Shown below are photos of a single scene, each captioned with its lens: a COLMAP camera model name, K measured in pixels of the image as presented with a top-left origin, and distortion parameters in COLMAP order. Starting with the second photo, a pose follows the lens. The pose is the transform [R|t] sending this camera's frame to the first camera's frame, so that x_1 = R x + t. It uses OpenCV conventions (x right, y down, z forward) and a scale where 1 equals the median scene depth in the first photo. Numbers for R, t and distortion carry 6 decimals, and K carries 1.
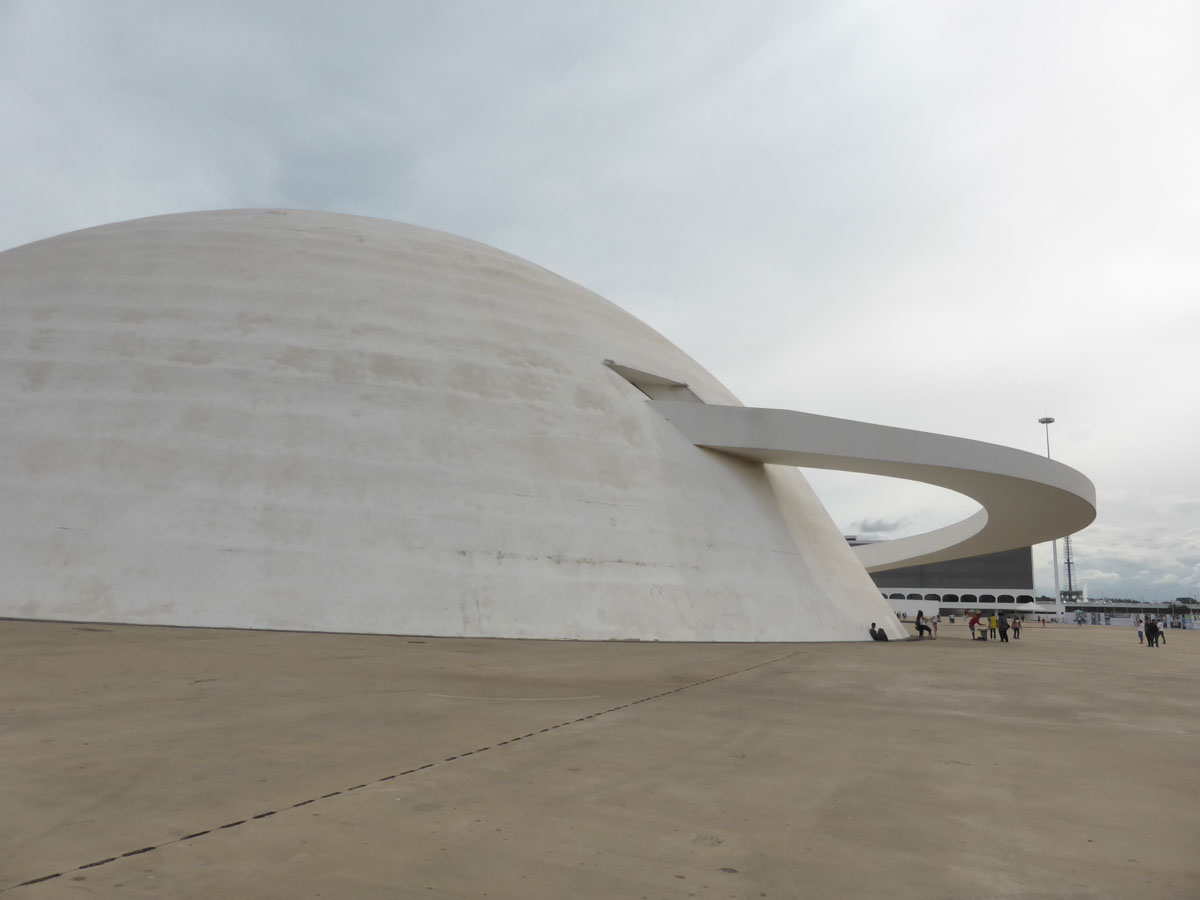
lens RADIAL K [[991.2, 0, 599.6], [0, 991.2, 453.3], [0, 0, 1]] dist [-0.069361, 0.003292]
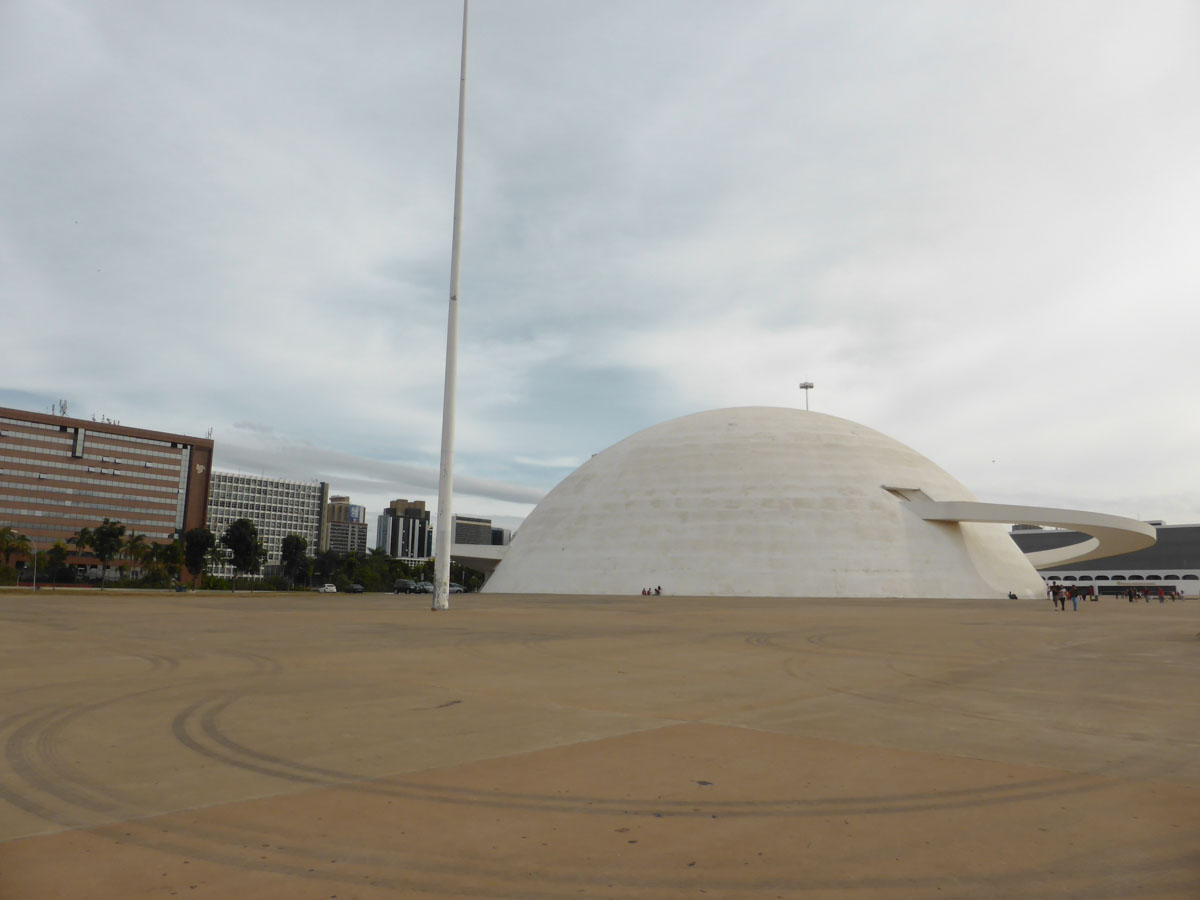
lens RADIAL K [[991.2, 0, 604.5], [0, 991.2, 448.5], [0, 0, 1]] dist [-0.069361, 0.003292]
pose [[0.952594, -0.074013, -0.295103, 0.090469], [0.072947, 0.997228, -0.014634, -0.227156], [0.295368, -0.007587, 0.955353, -1.706413]]
